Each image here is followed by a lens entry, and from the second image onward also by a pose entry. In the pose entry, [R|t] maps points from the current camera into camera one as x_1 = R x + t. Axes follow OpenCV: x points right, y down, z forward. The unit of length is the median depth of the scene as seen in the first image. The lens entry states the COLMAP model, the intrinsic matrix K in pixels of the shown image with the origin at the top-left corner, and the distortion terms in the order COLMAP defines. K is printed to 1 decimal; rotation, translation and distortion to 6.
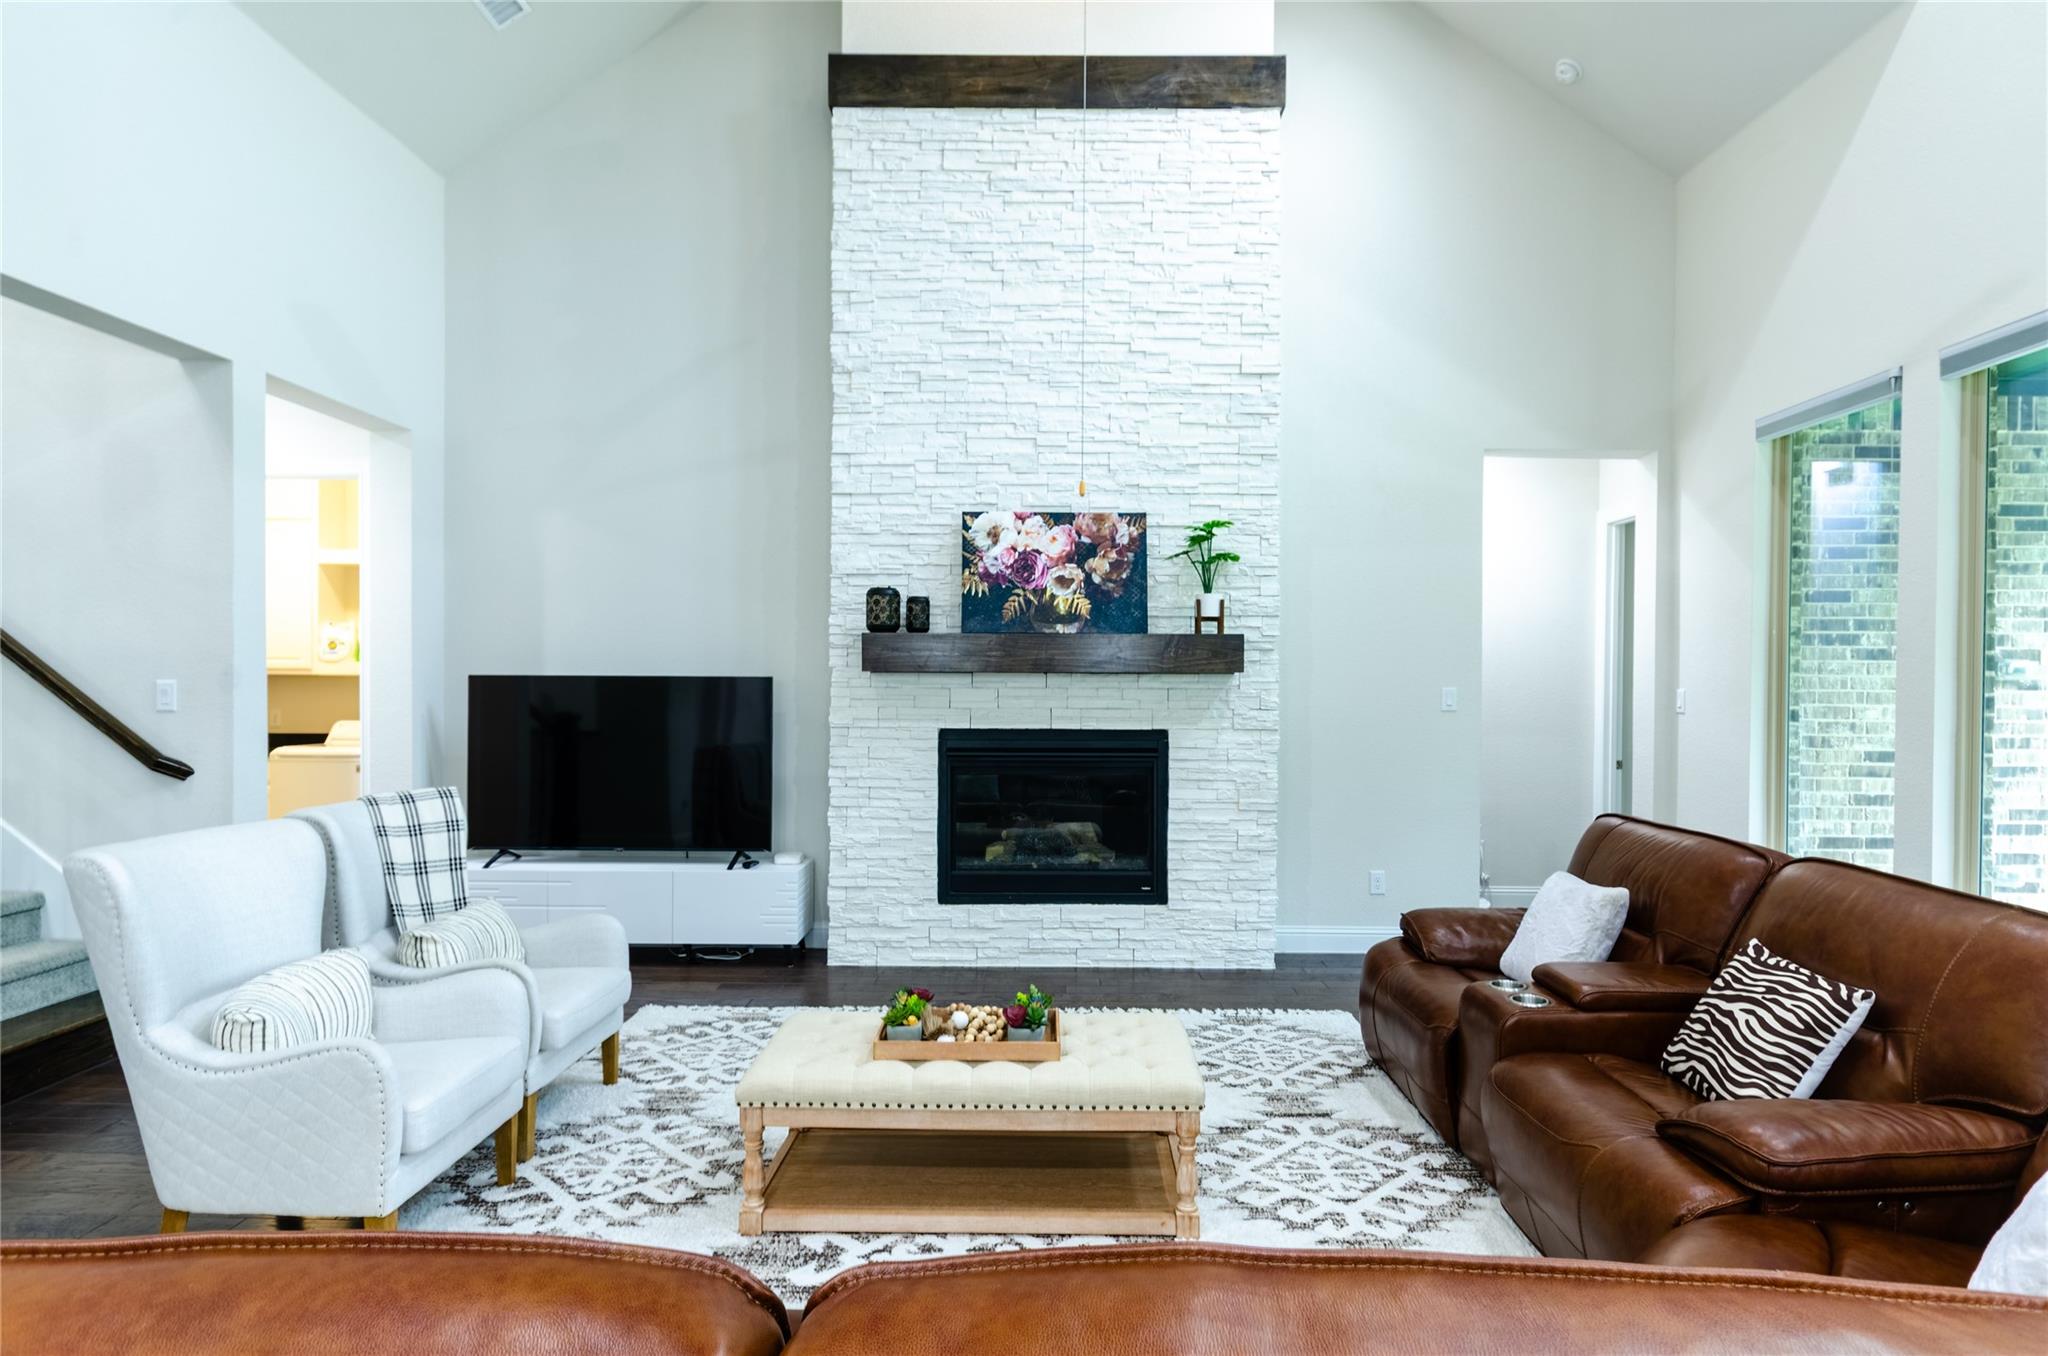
lens RADIAL K [[1093.5, 0, 1038.2], [0, 1093.5, 687.4], [0, 0, 1]] dist [0.002198, -0.000234]
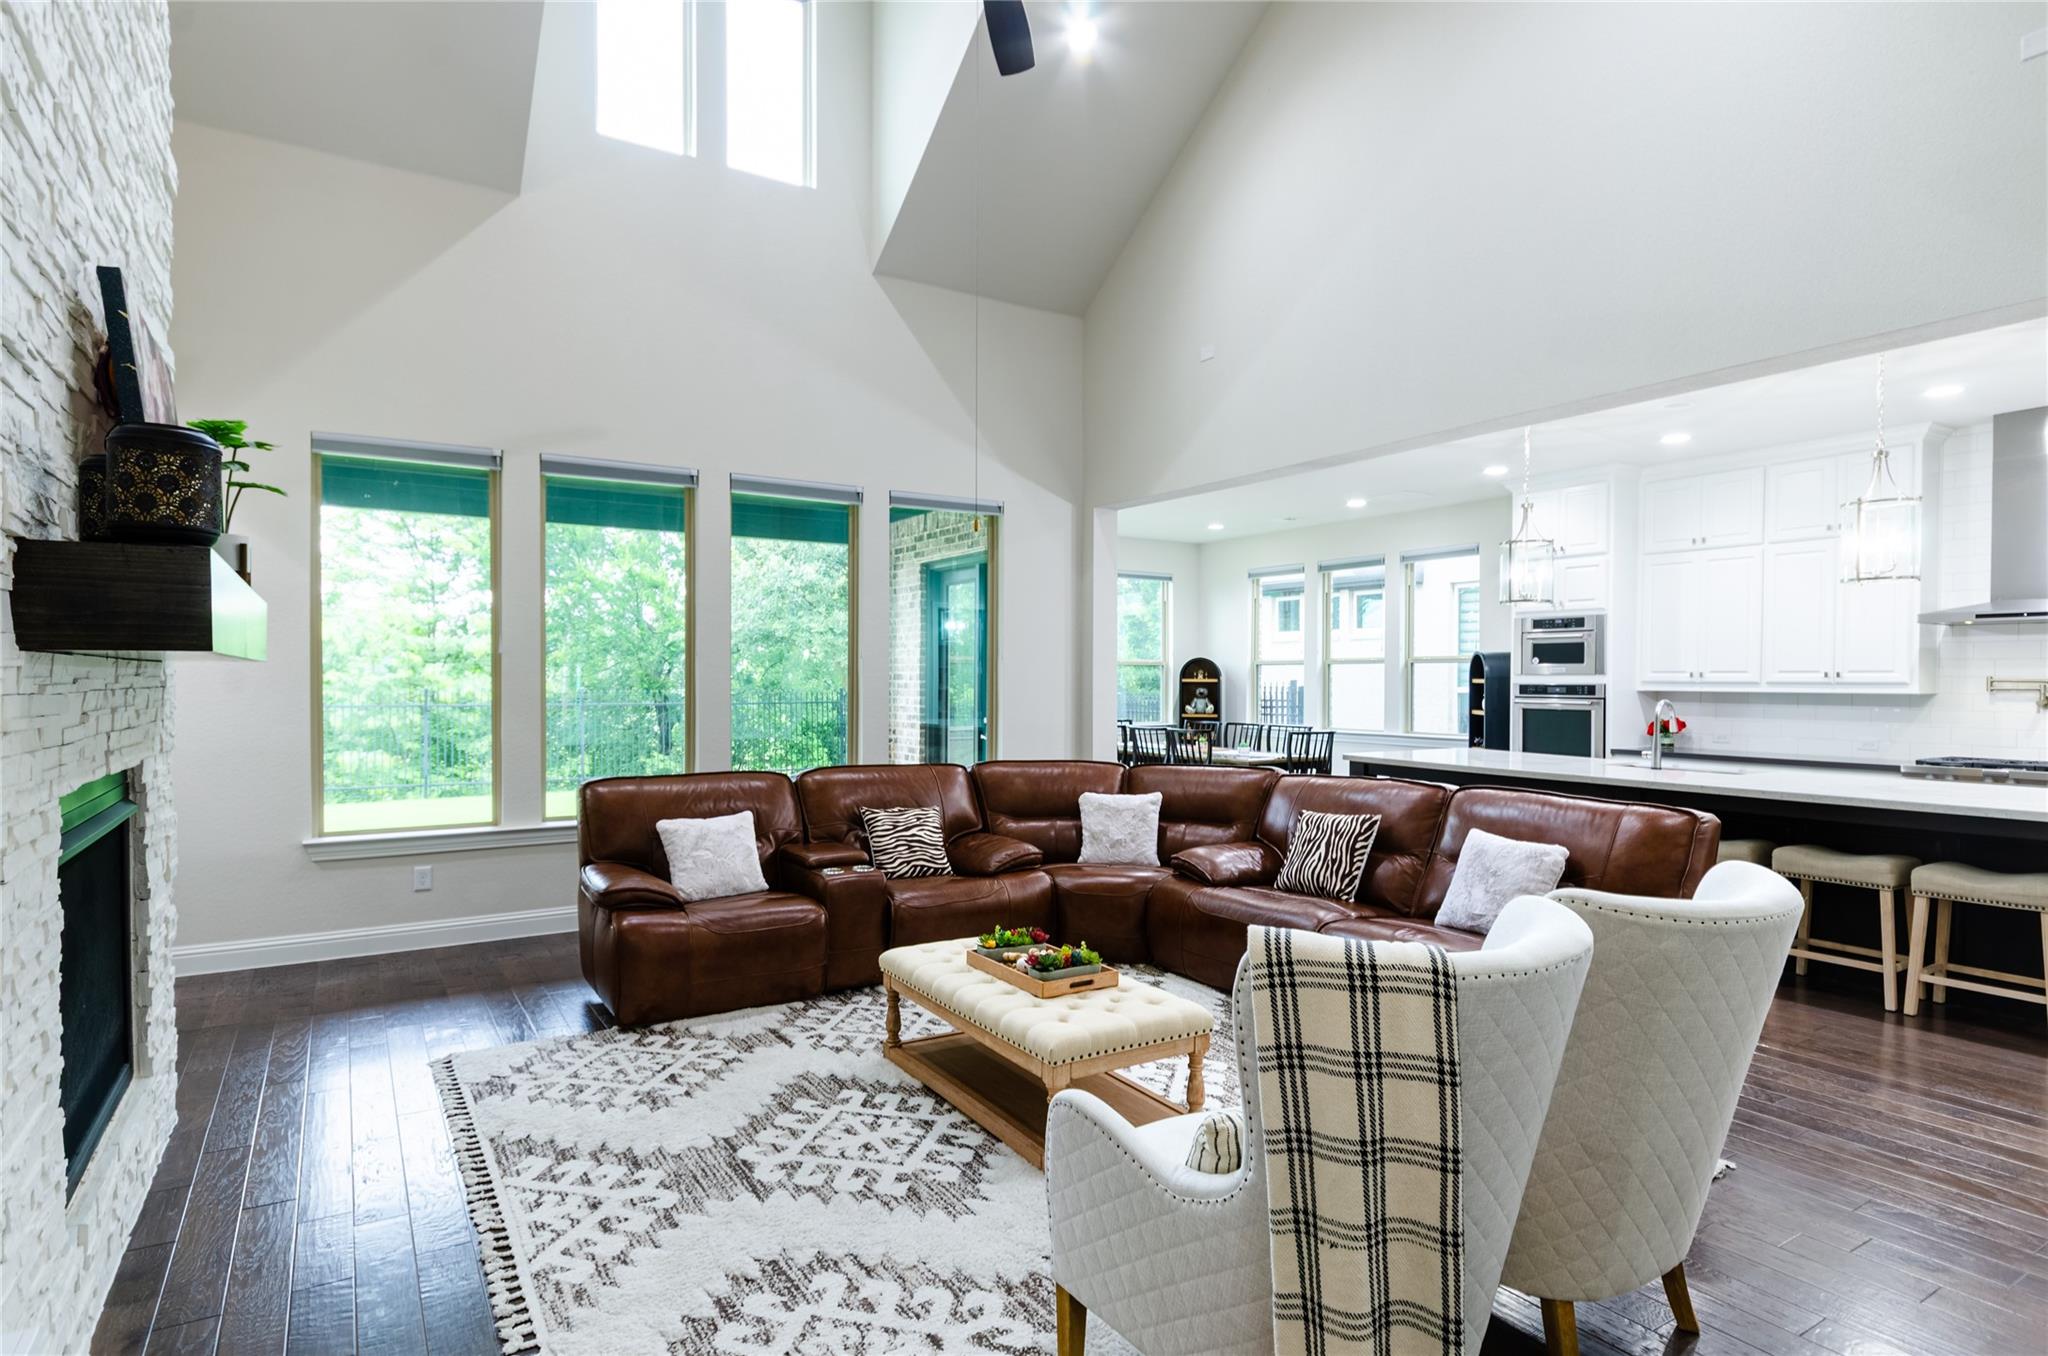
lens RADIAL K [[1093.5, 0, 1038.2], [0, 1093.5, 687.4], [0, 0, 1]] dist [0.002198, -0.000234]
pose [[-0.541361, -0.013078, 0.840689, -0.828562], [-0.001120, 0.999889, 0.014834, -0.009375], [-0.840789, 0.007089, -0.541316, 1.274335]]
